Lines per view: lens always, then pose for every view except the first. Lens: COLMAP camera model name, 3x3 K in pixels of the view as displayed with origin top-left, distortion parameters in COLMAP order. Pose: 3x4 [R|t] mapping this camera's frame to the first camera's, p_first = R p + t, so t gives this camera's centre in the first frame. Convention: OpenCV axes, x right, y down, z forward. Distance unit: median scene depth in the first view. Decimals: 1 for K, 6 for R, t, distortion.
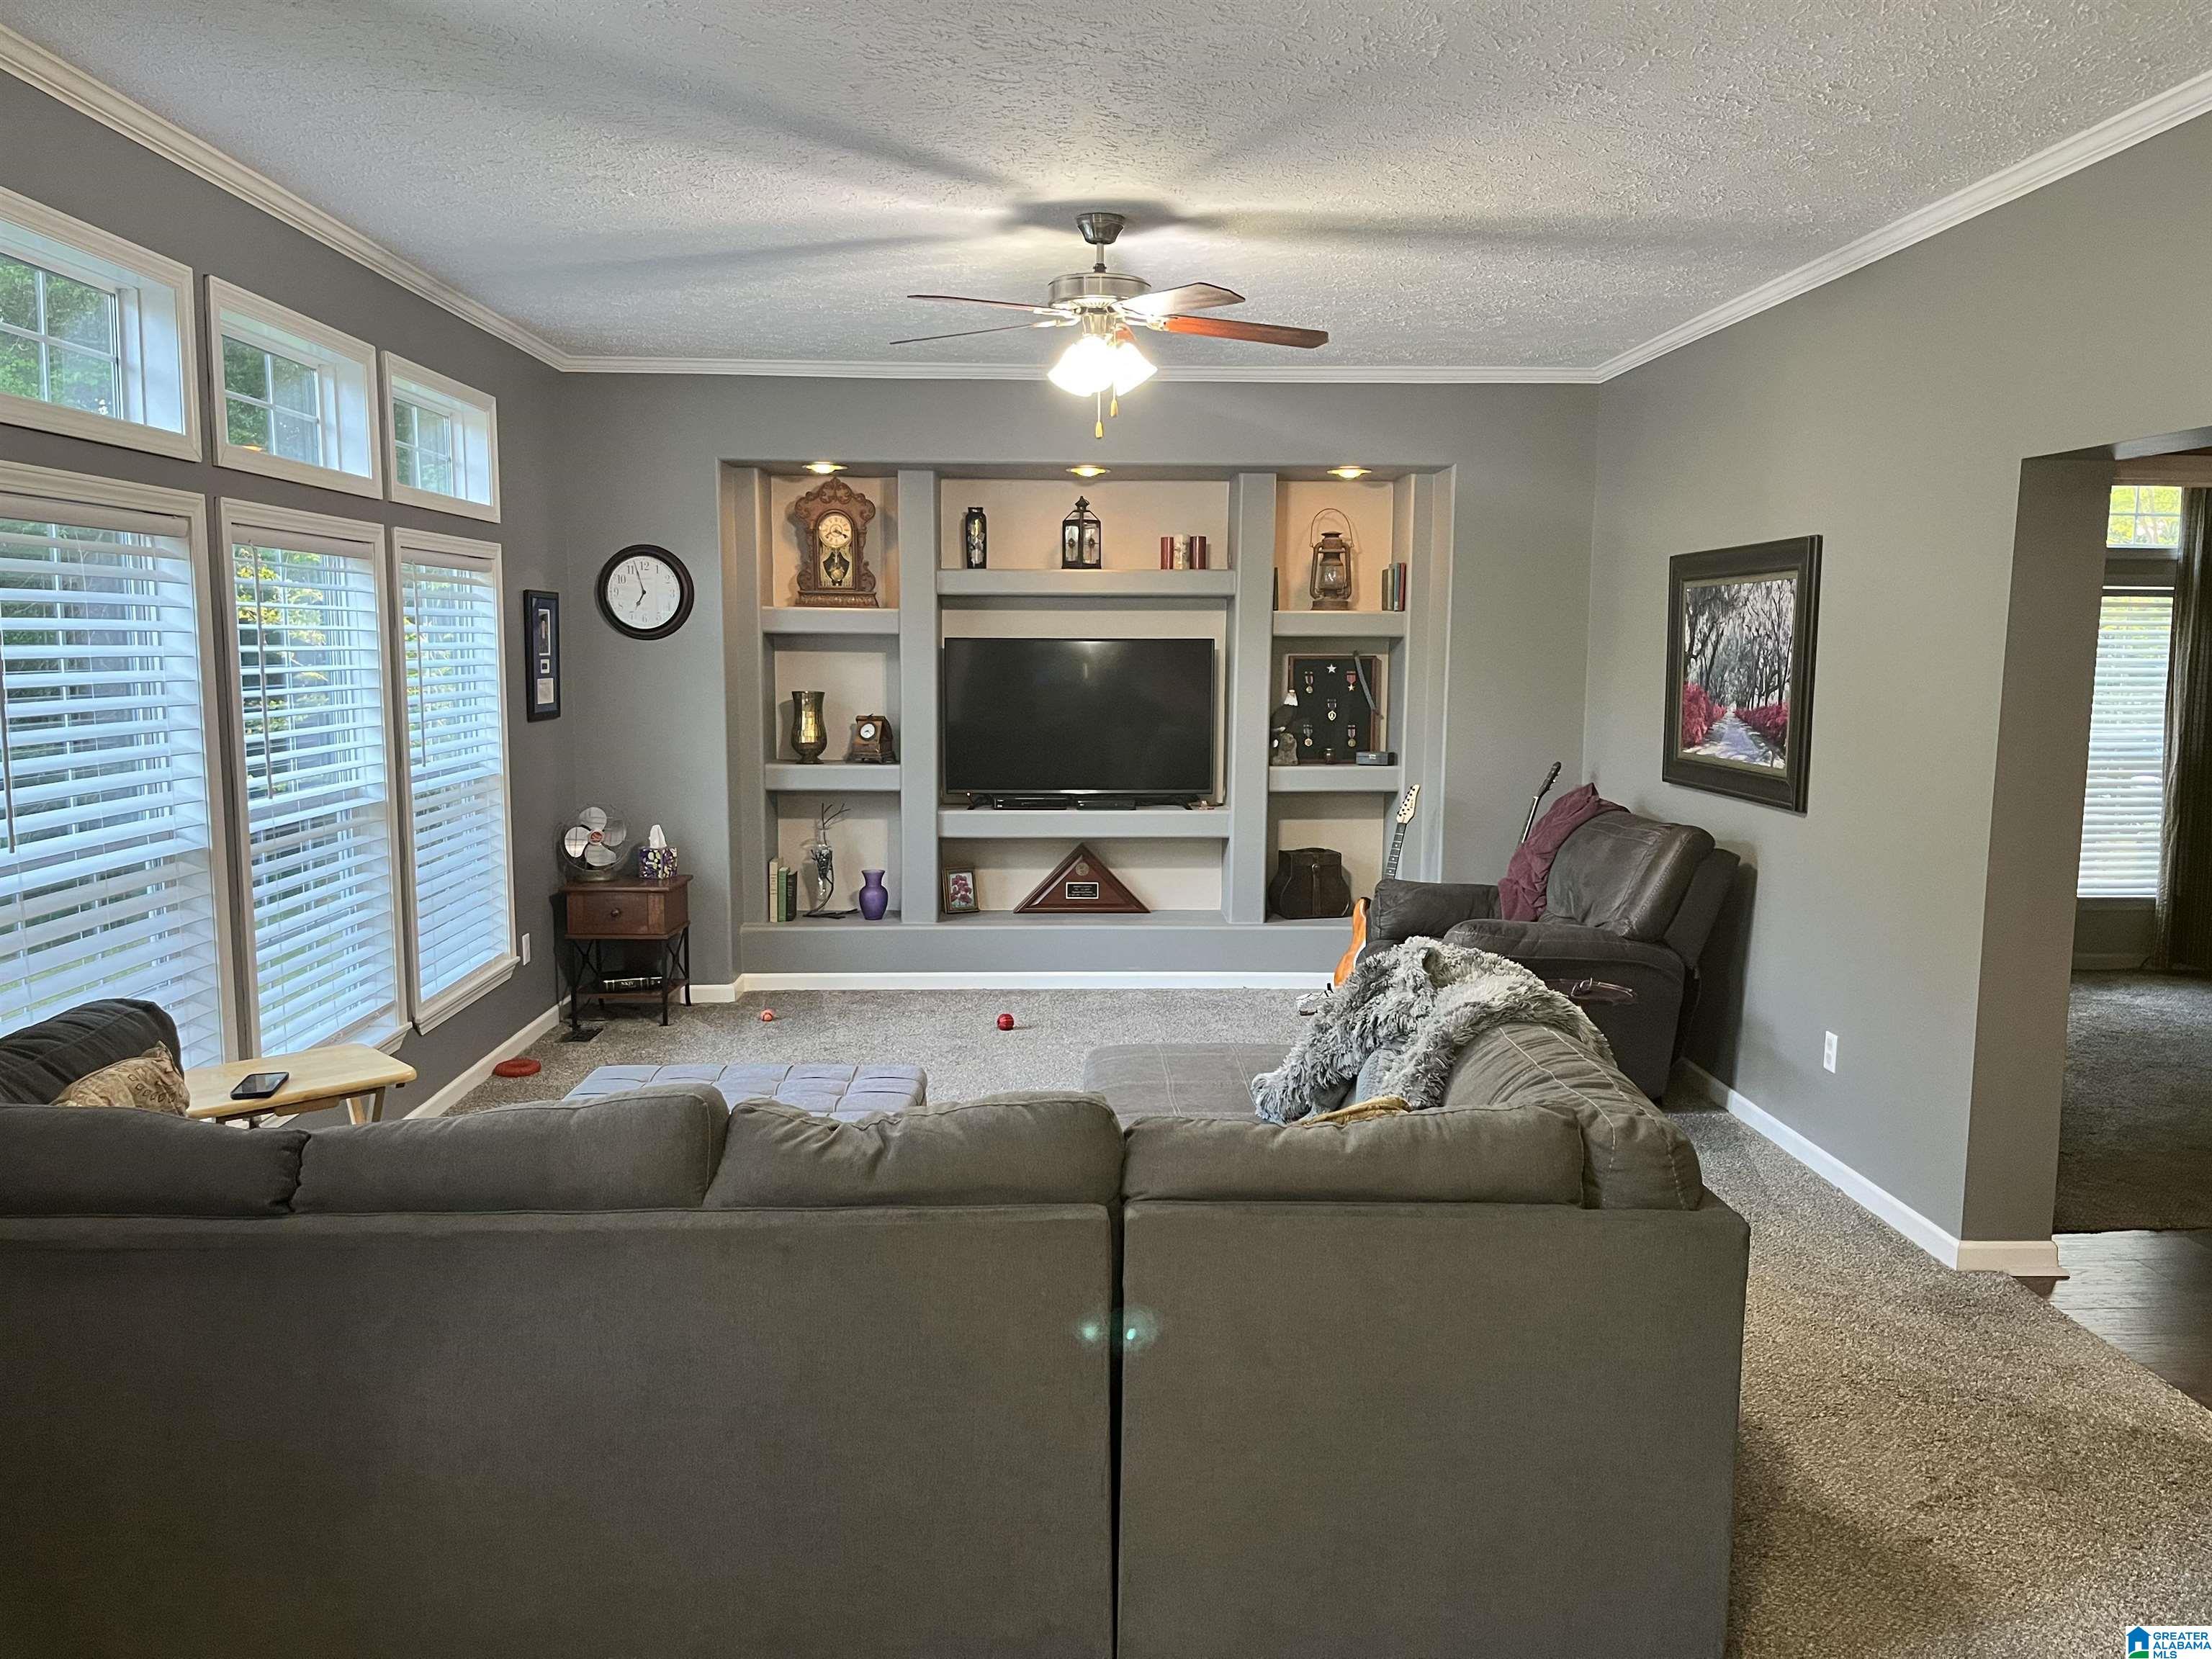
lens RADIAL K [[1688.4, 0, 1106.0], [0, 1688.4, 829.5], [0, 0, 1]] dist [0.078764, -0.094913]
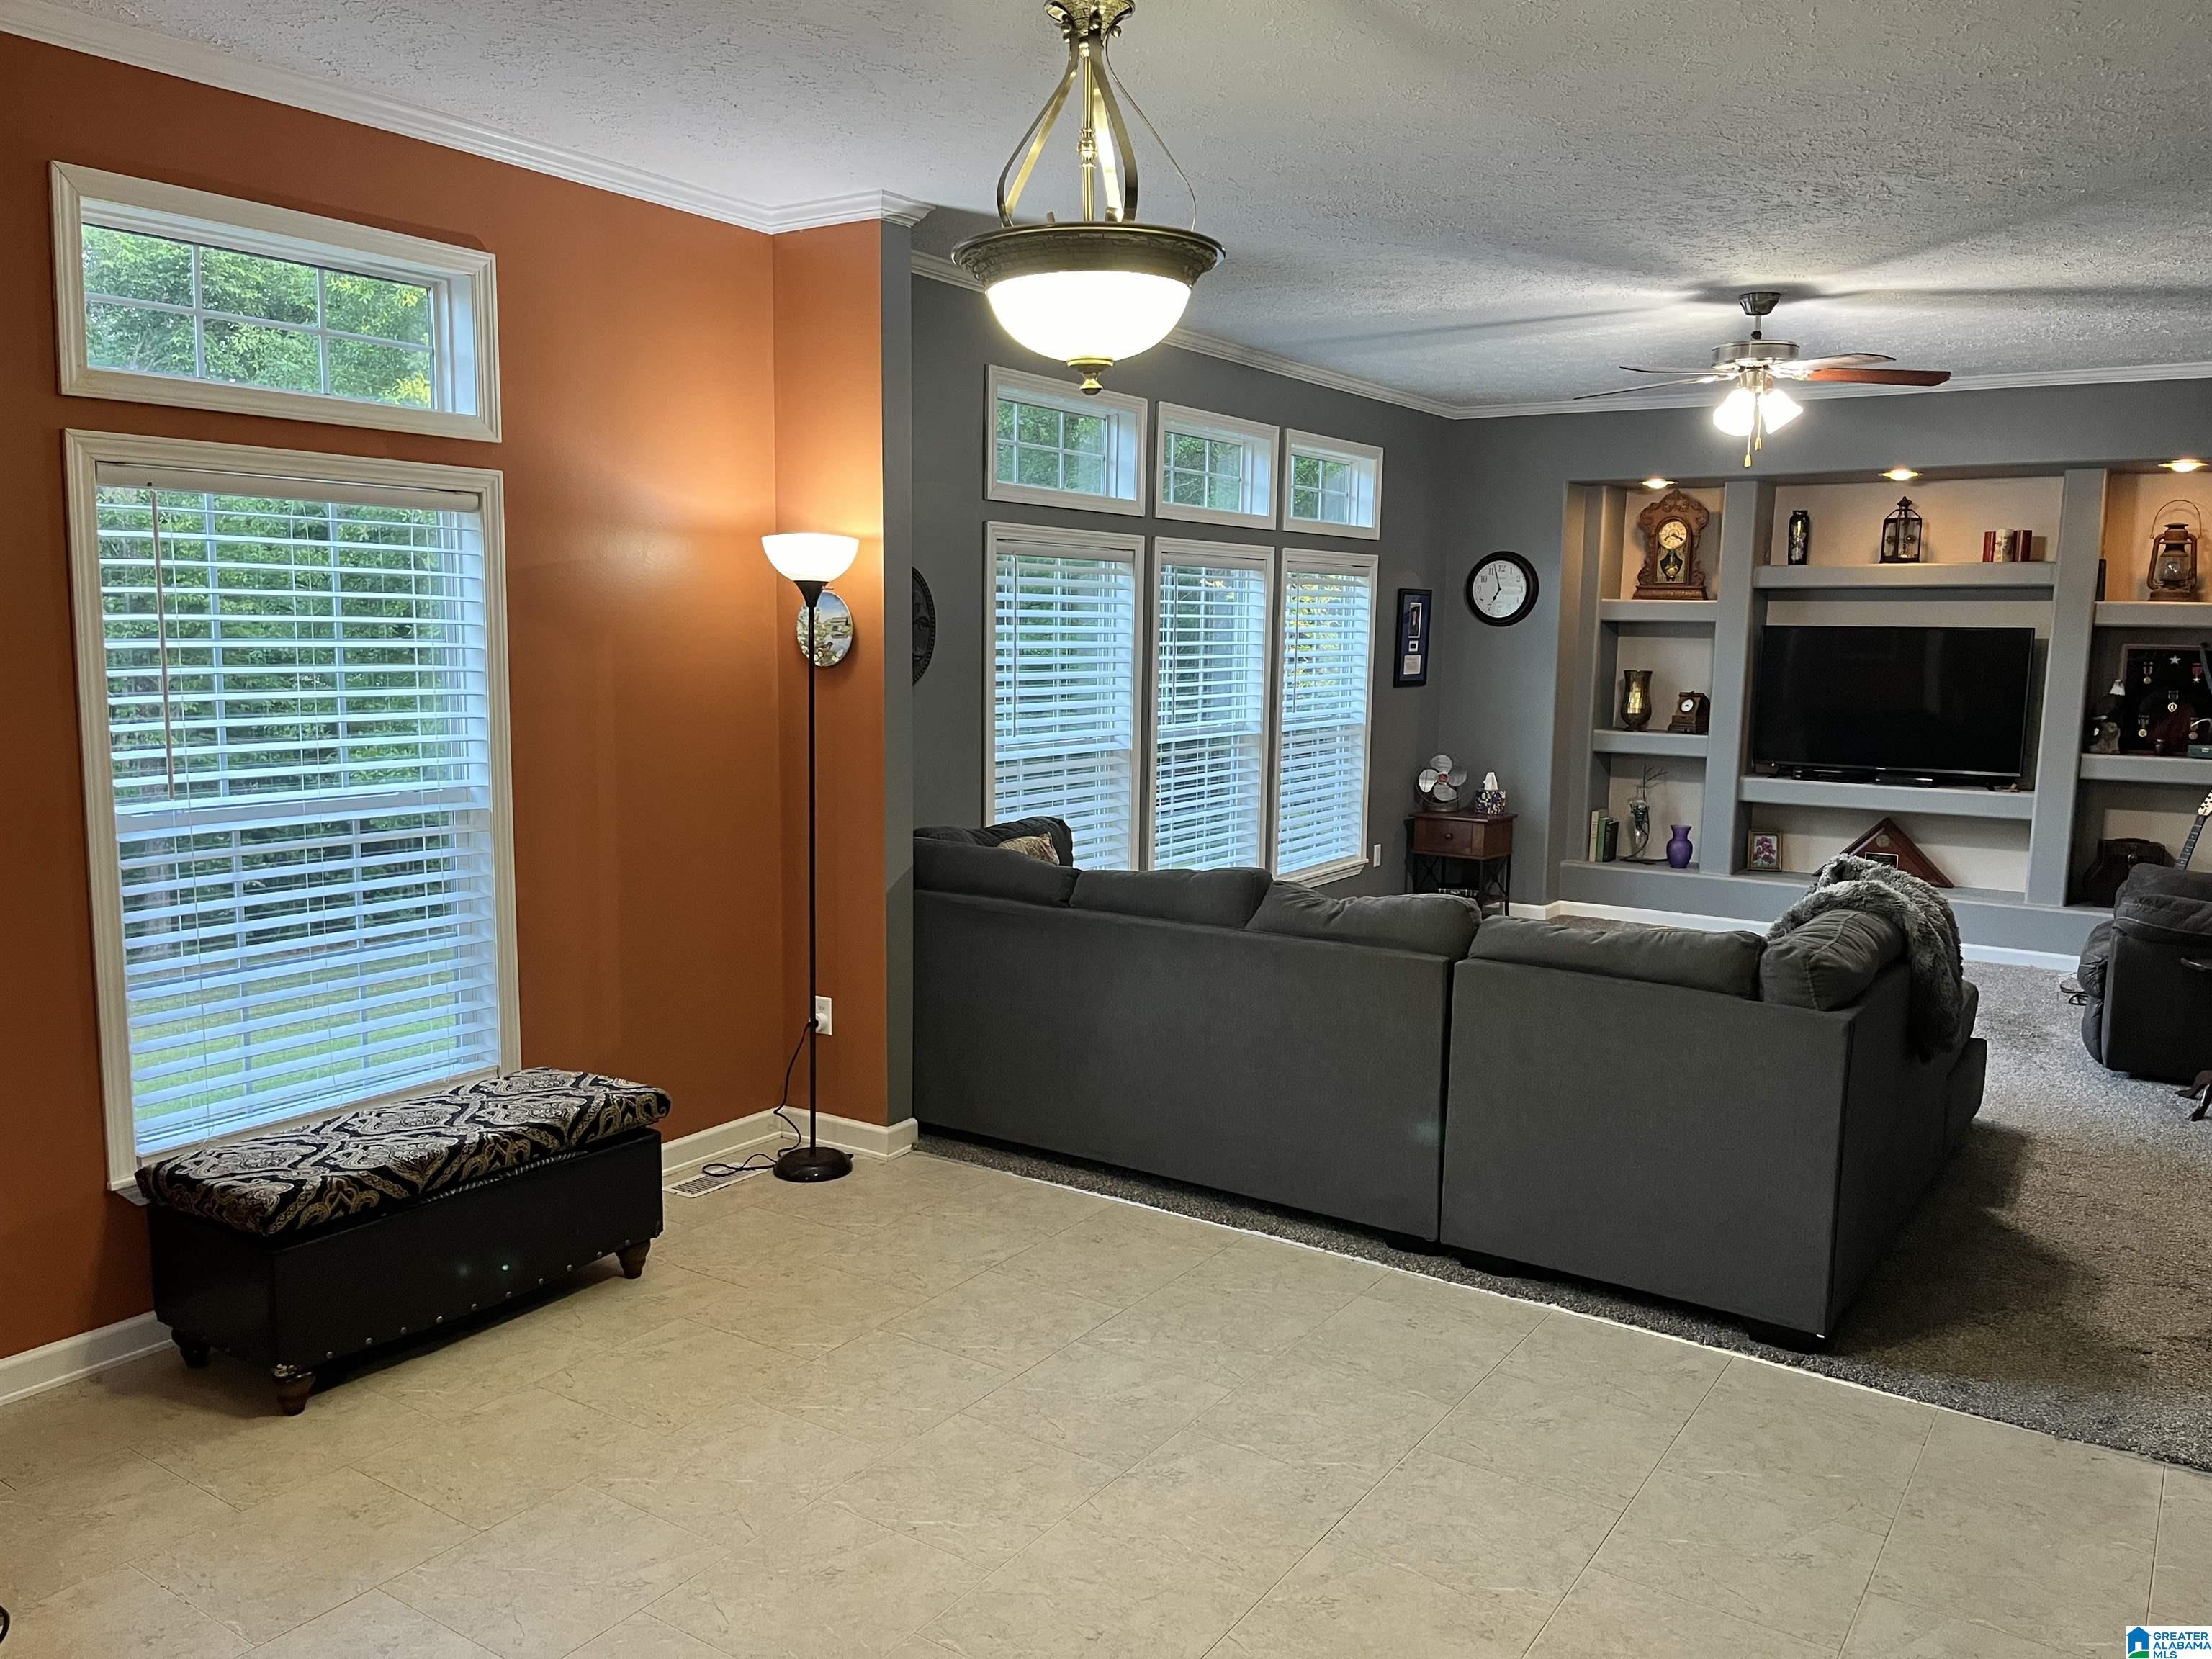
lens RADIAL K [[1688.4, 0, 1106.0], [0, 1688.4, 829.5], [0, 0, 1]] dist [0.078764, -0.094913]
pose [[0.812399, 0.079491, -0.577659, 0.221161], [-0.075880, 0.996652, 0.030433, 0.021713], [0.578144, 0.019109, 0.815711, -0.188518]]
